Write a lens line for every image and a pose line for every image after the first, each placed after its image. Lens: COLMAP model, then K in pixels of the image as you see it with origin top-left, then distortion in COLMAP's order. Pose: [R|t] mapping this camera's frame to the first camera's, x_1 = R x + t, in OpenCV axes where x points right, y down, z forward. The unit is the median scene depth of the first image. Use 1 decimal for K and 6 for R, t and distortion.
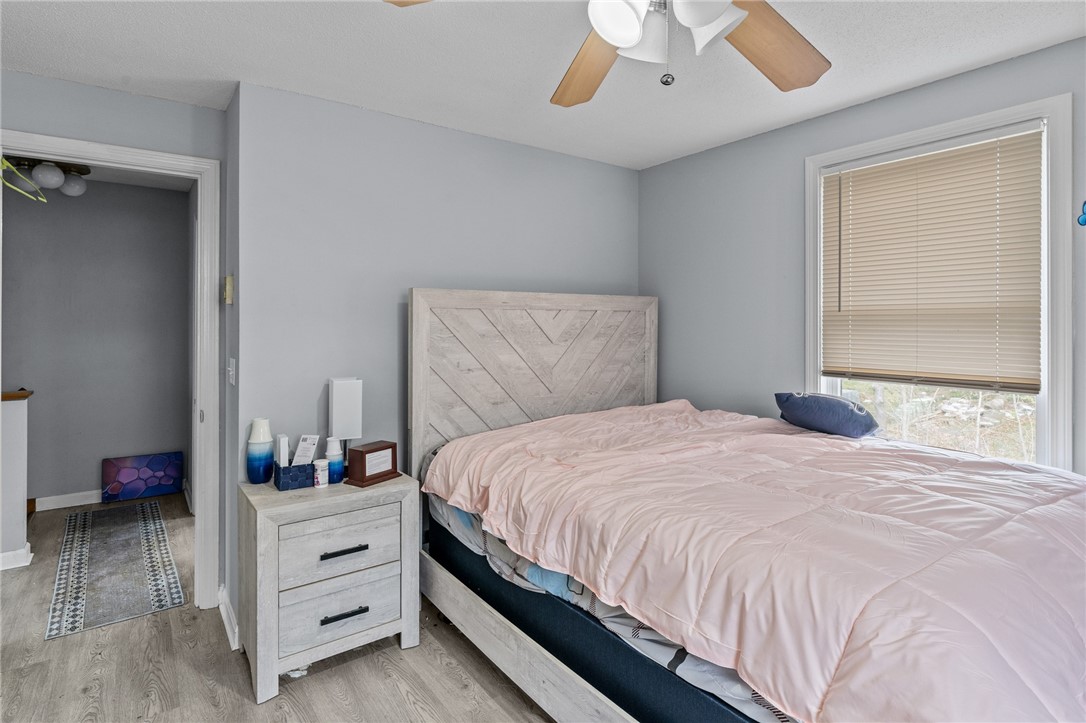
lens RADIAL K [[552.5, 0, 556.2], [0, 552.5, 326.7], [0, 0, 1]] dist [-0.003193, 0.002185]
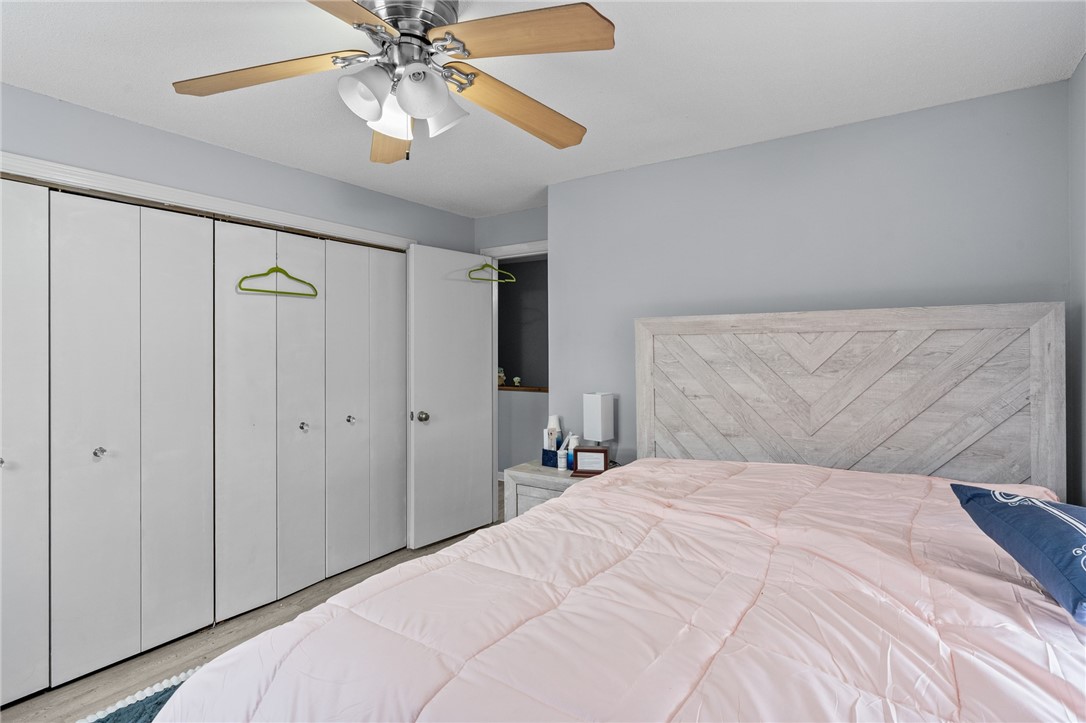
lens RADIAL K [[552.5, 0, 543.6], [0, 552.5, 356.9], [0, 0, 1]] dist [-0.003193, 0.002185]
pose [[0.333417, 0.012863, -0.942692, 0.639959], [-0.003928, 0.999917, 0.012255, -0.003039], [0.942771, -0.000383, 0.333440, 0.384457]]
